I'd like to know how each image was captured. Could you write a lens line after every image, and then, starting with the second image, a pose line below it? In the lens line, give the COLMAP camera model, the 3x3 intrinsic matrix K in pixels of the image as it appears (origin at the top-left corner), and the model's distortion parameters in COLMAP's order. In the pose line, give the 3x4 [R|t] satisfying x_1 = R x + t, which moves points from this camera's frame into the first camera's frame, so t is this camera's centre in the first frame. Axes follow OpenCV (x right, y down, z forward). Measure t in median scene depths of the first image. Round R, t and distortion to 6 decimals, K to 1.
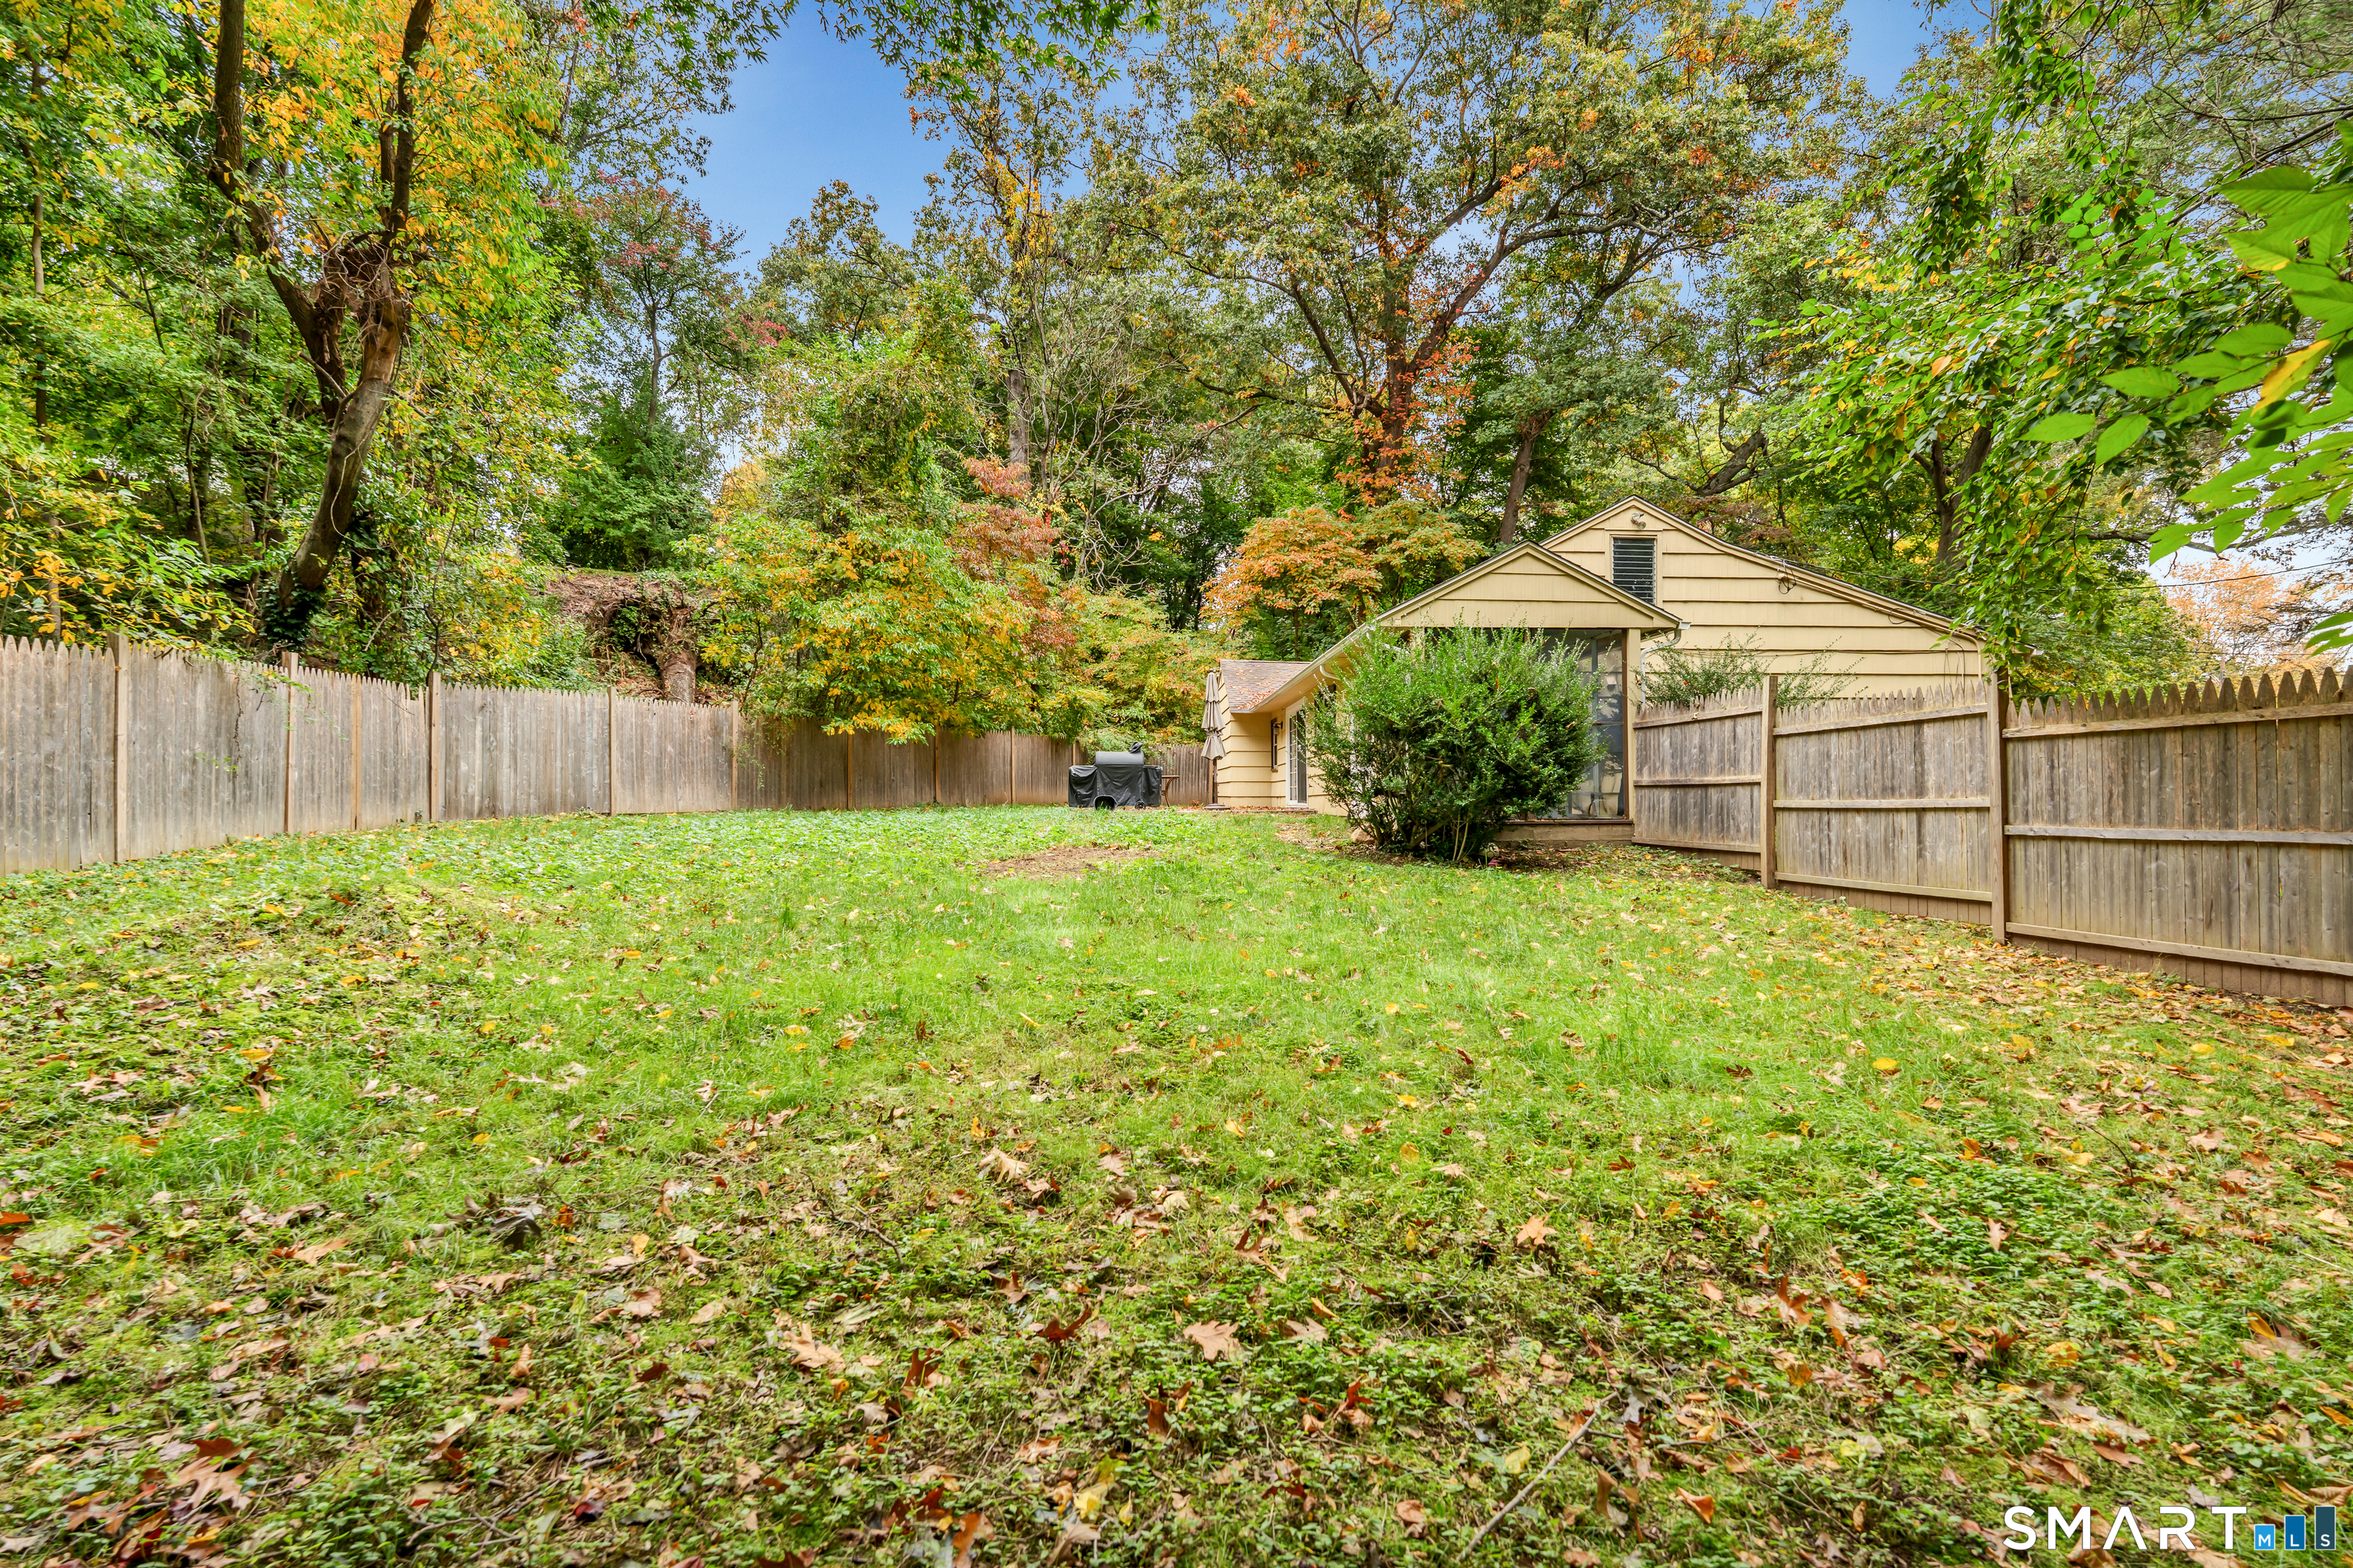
lens RADIAL K [[1045.5, 0, 1183.5], [0, 1045.5, 785.4], [0, 0, 1]] dist [-0.001617, 0.000309]
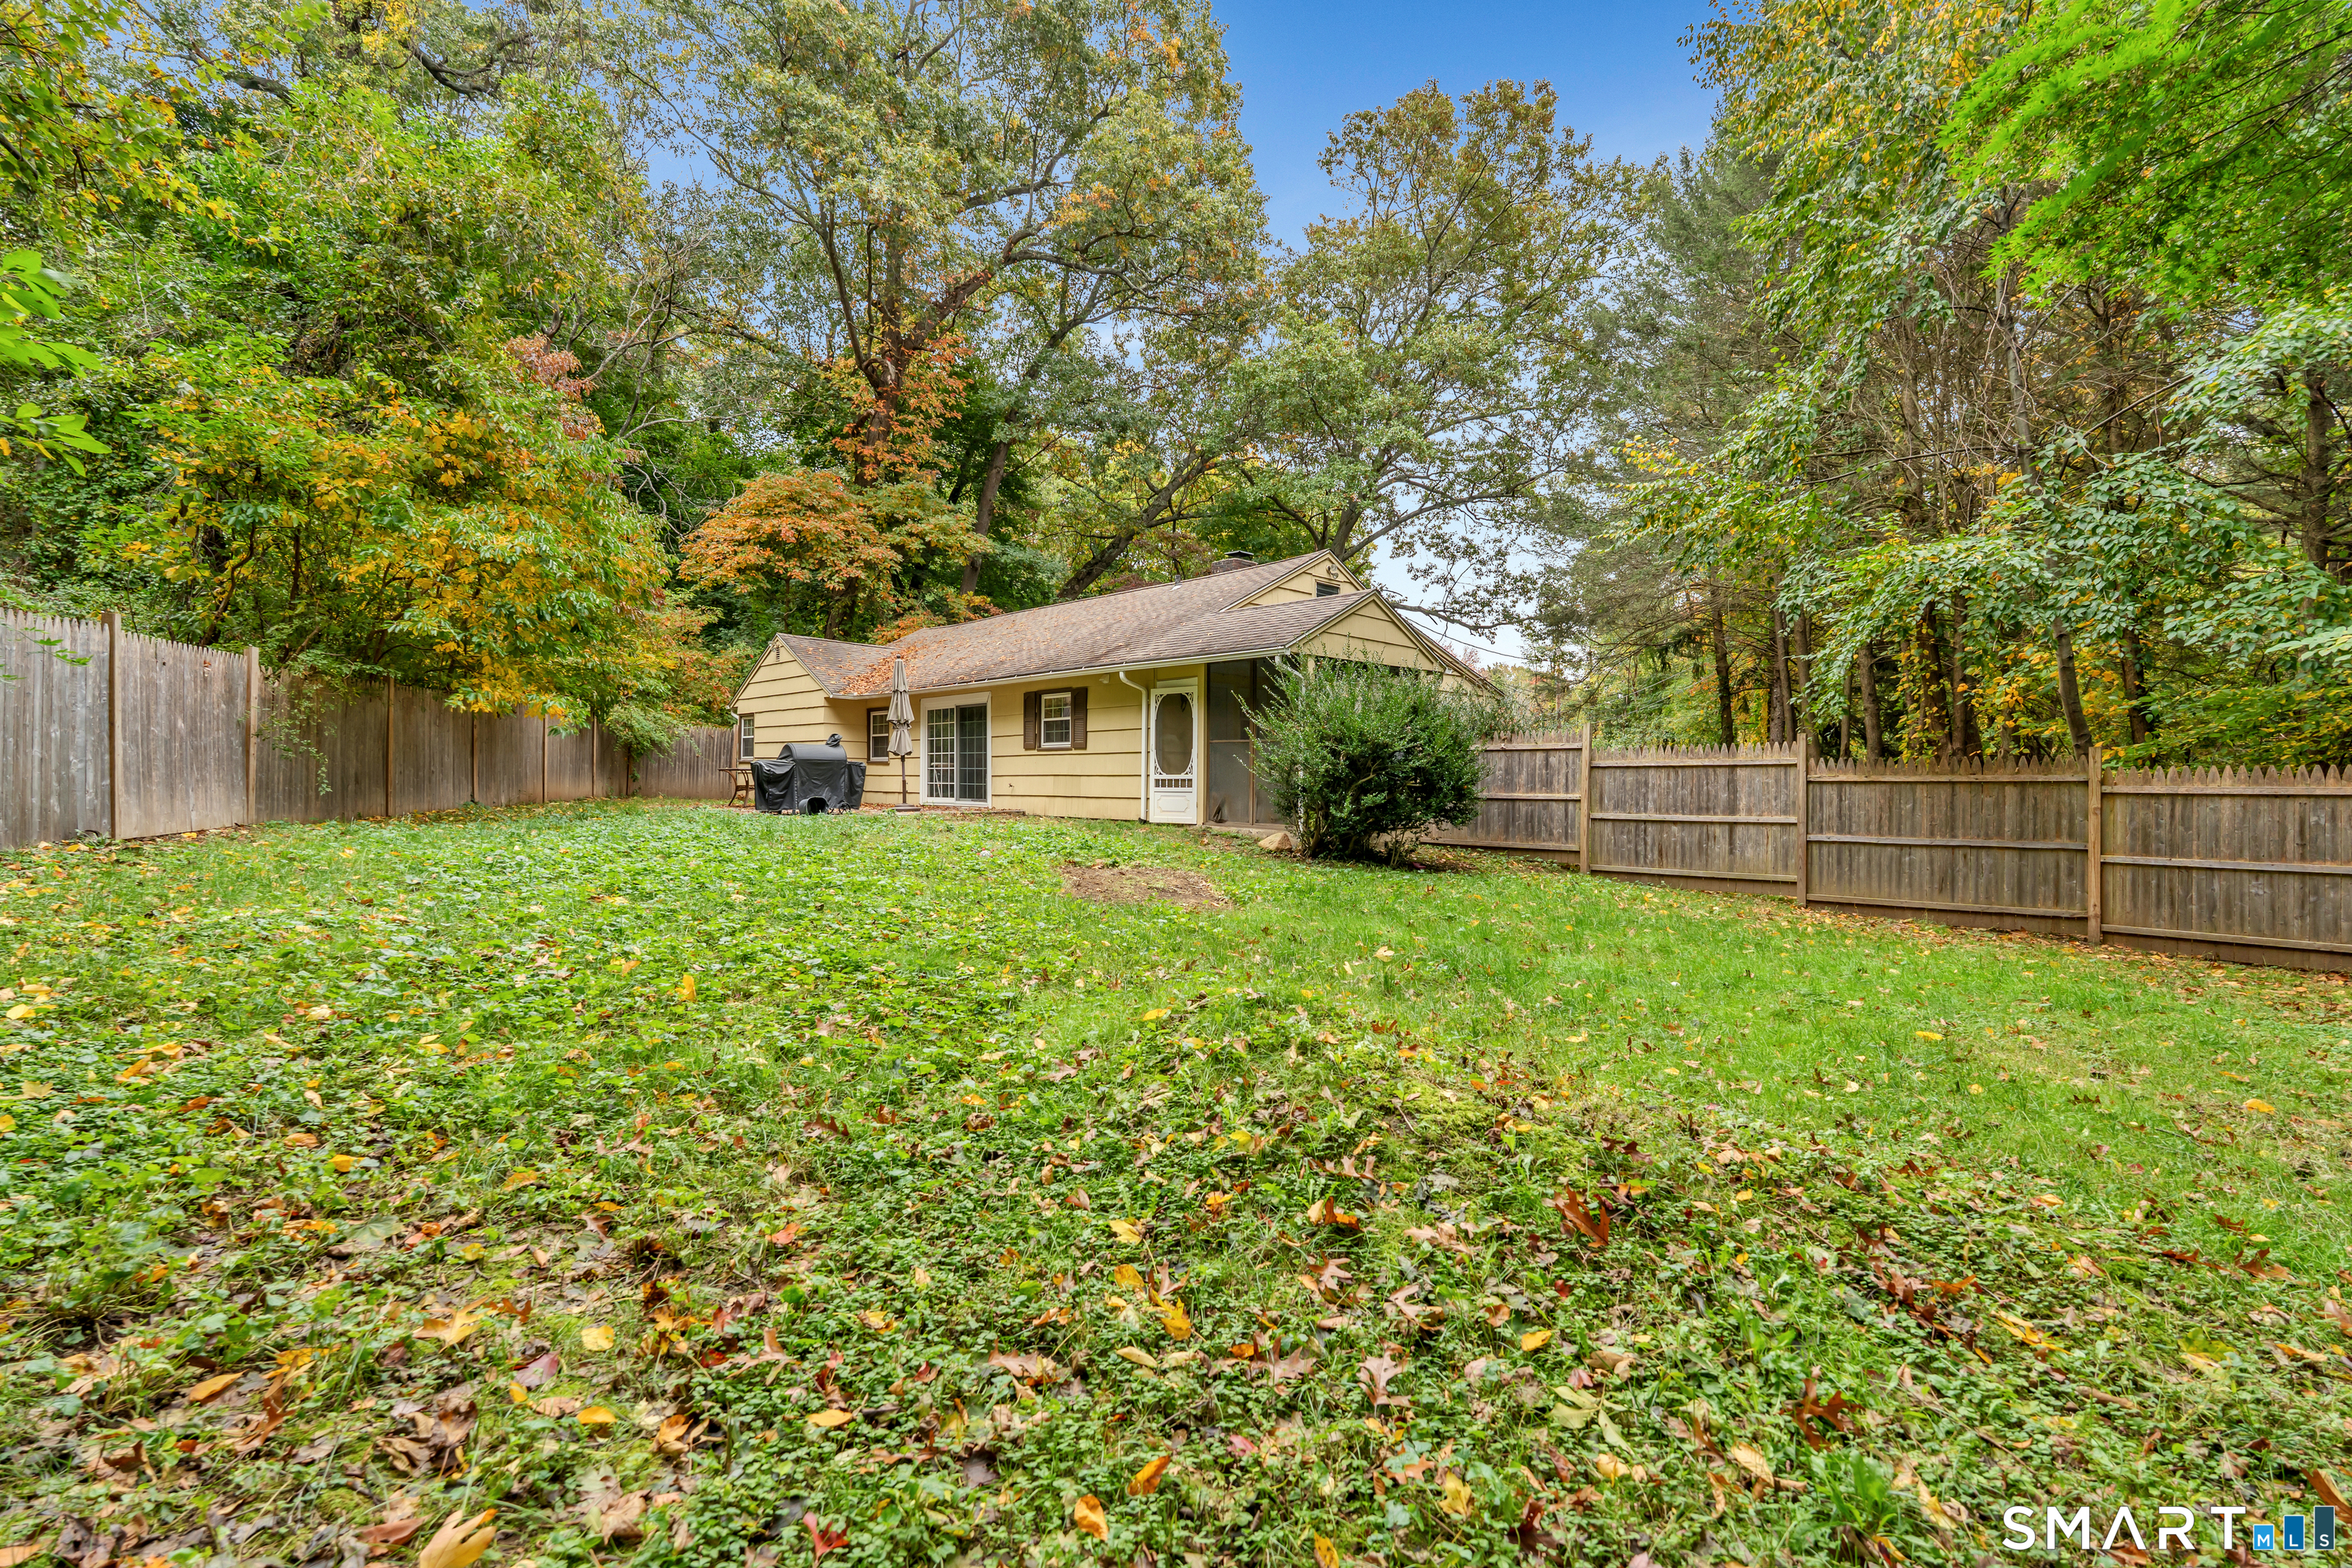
lens RADIAL K [[1045.1, 0, 1183.9], [0, 1045.1, 785.6], [0, 0, 1]] dist [-0.001617, 0.000309]
pose [[0.749113, 0.004110, 0.662430, -0.707575], [-0.018697, 0.999714, 0.014941, -0.030727], [-0.662179, -0.023578, 0.748975, 0.292940]]
